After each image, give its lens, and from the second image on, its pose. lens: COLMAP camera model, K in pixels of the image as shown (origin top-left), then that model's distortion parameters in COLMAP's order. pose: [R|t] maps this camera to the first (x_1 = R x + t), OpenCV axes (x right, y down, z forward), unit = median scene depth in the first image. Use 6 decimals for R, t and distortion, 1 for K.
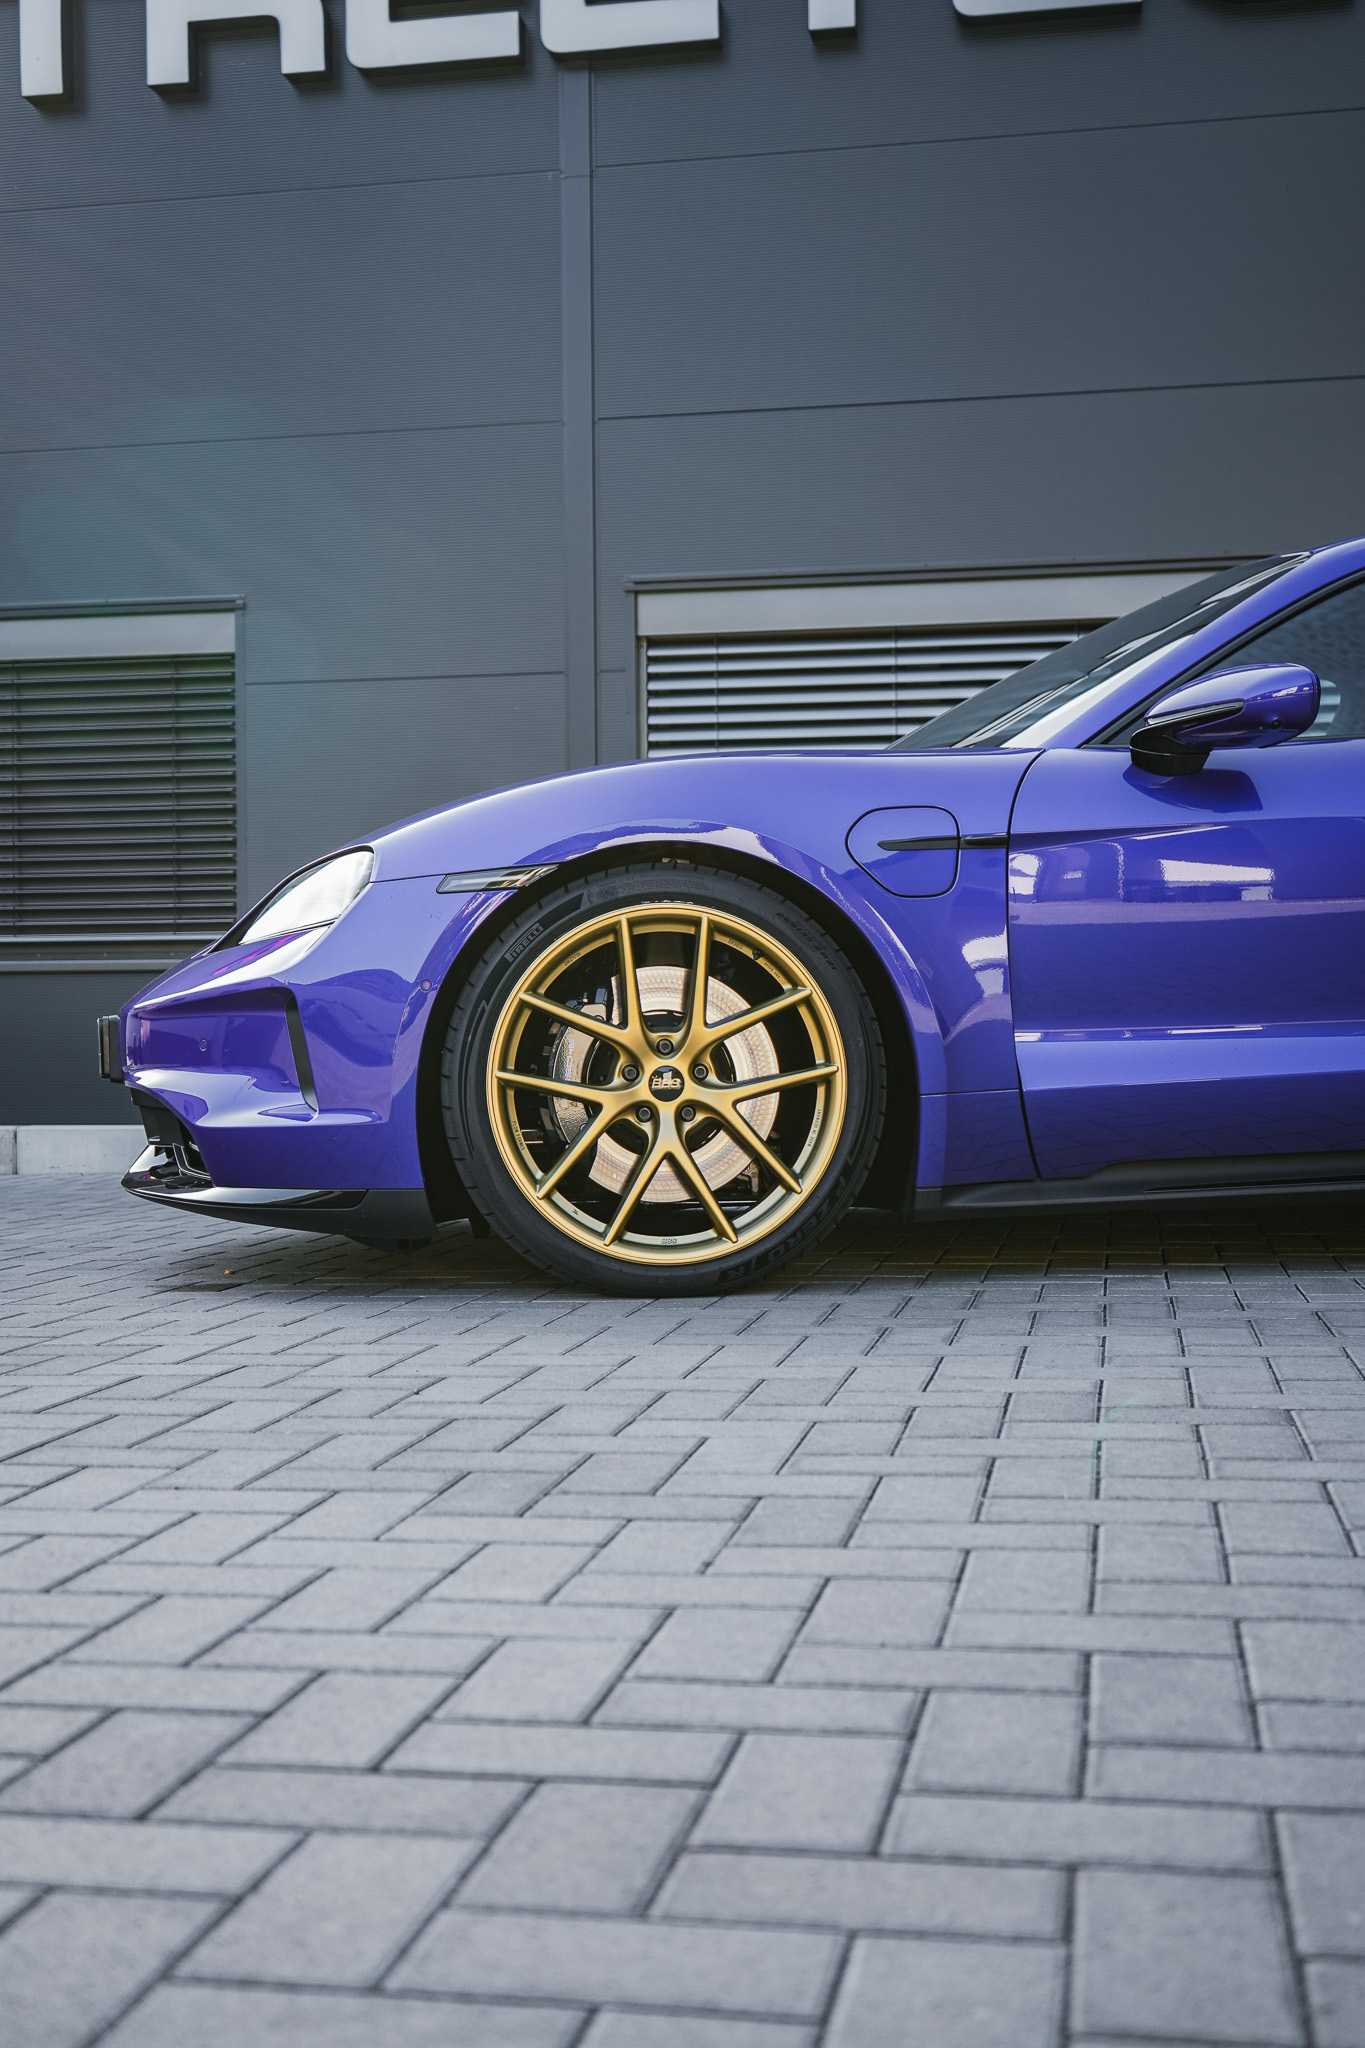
lens RADIAL K [[2309.9, 0, 675.6], [0, 2309.9, 1048.8], [0, 0, 1]] dist [0.008931, 0.000000]
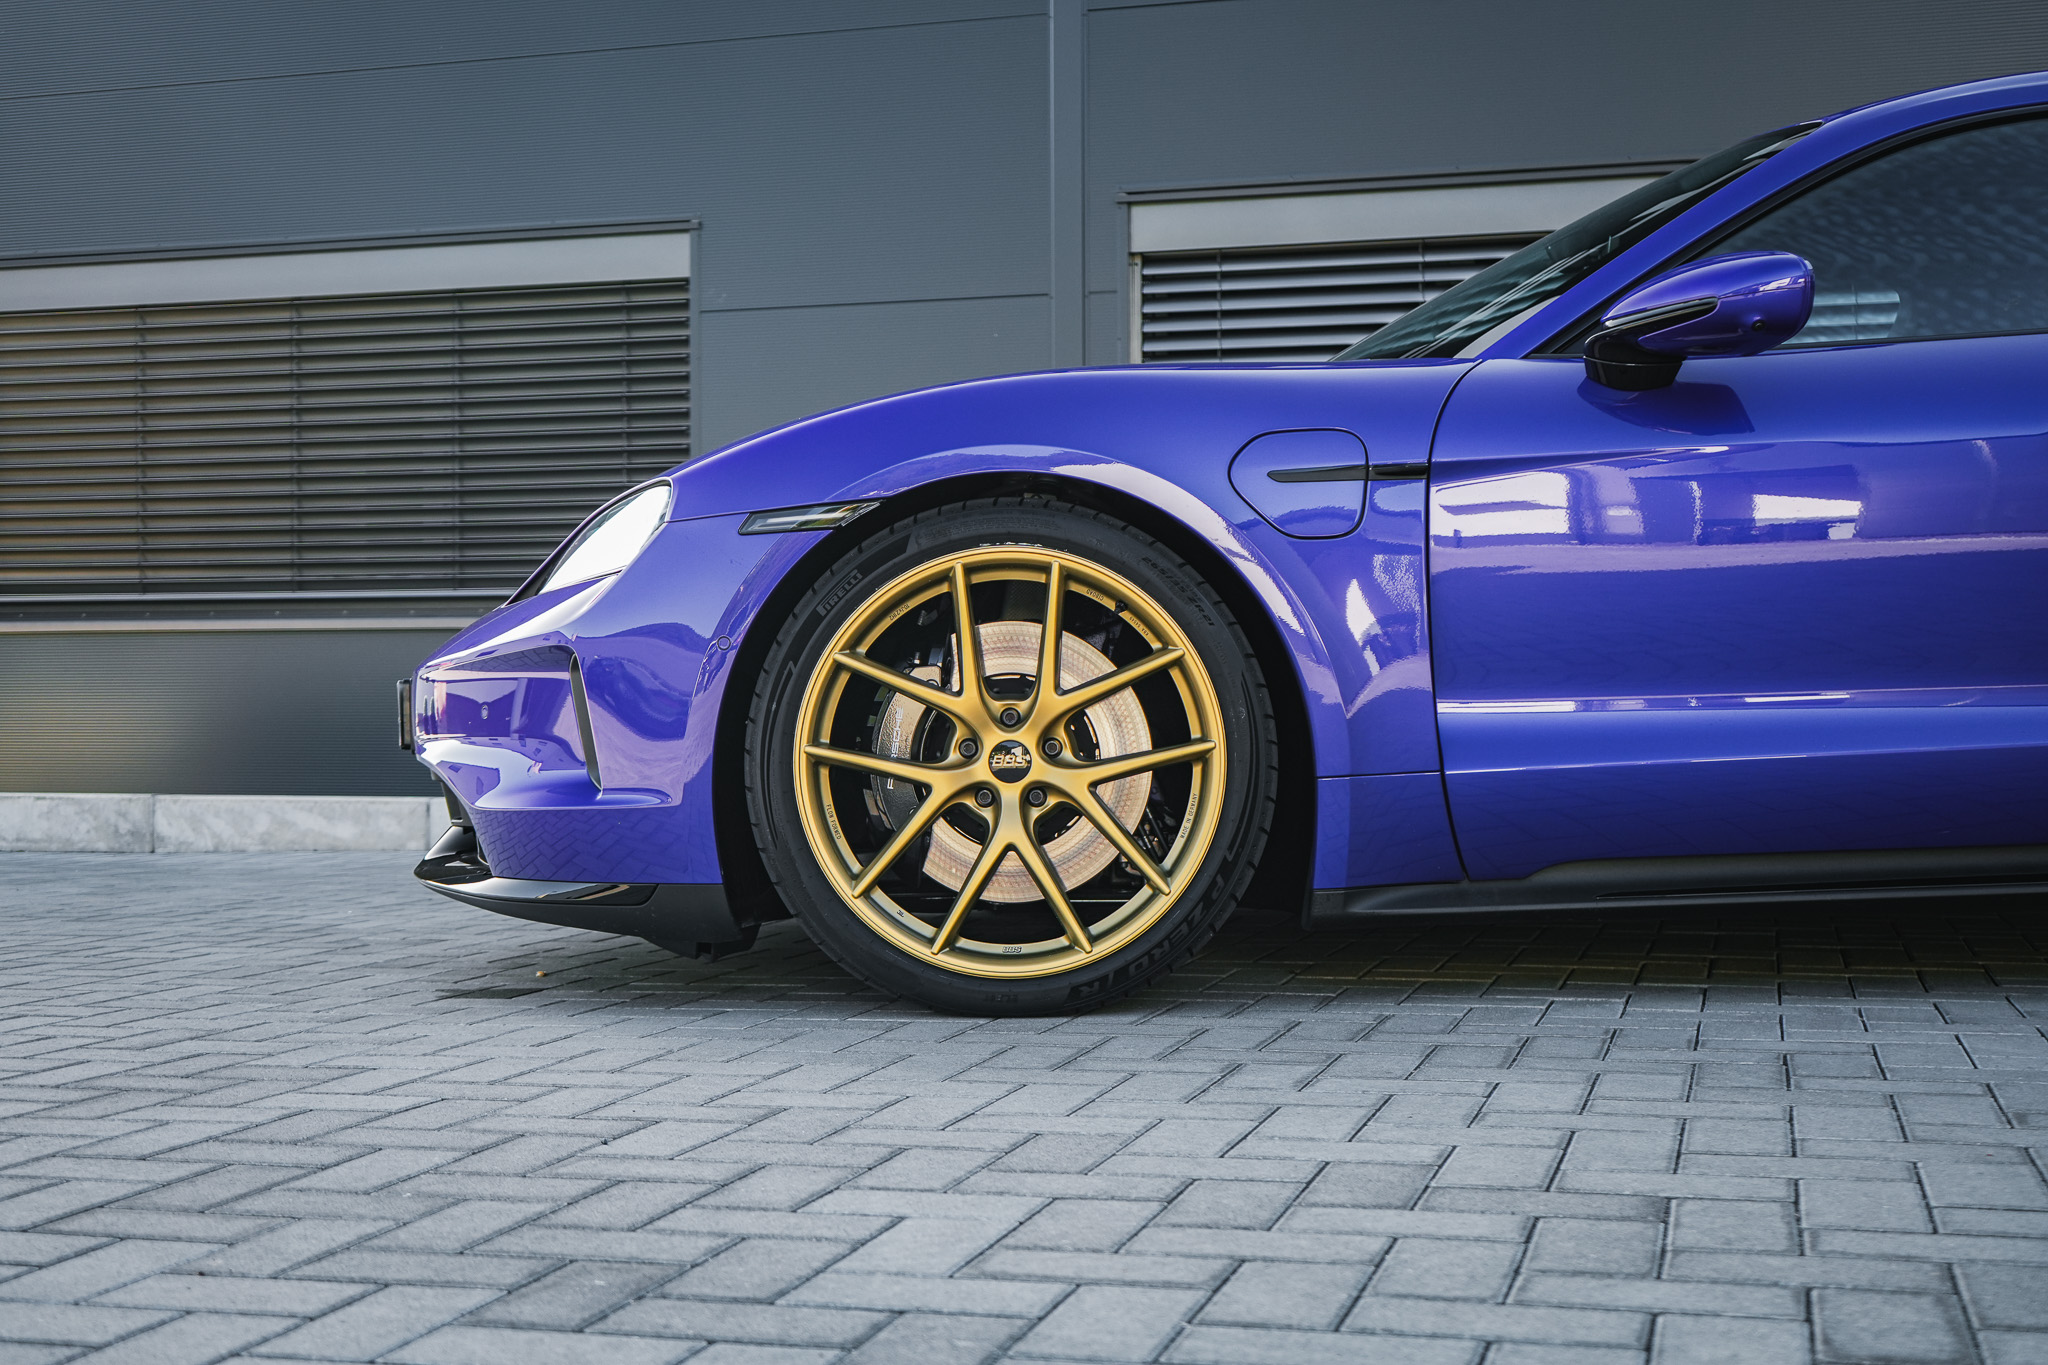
lens RADIAL K [[2517.1, 0, 1023.4], [0, 2517.1, 685.9], [0, 0, 1]] dist [-0.017930, 0.000000]
pose [[0.995369, 0.004566, -0.096023, 0.088134], [-0.005750, 0.999911, -0.012059, -0.001335], [0.095960, 0.012556, 0.995306, 0.092880]]
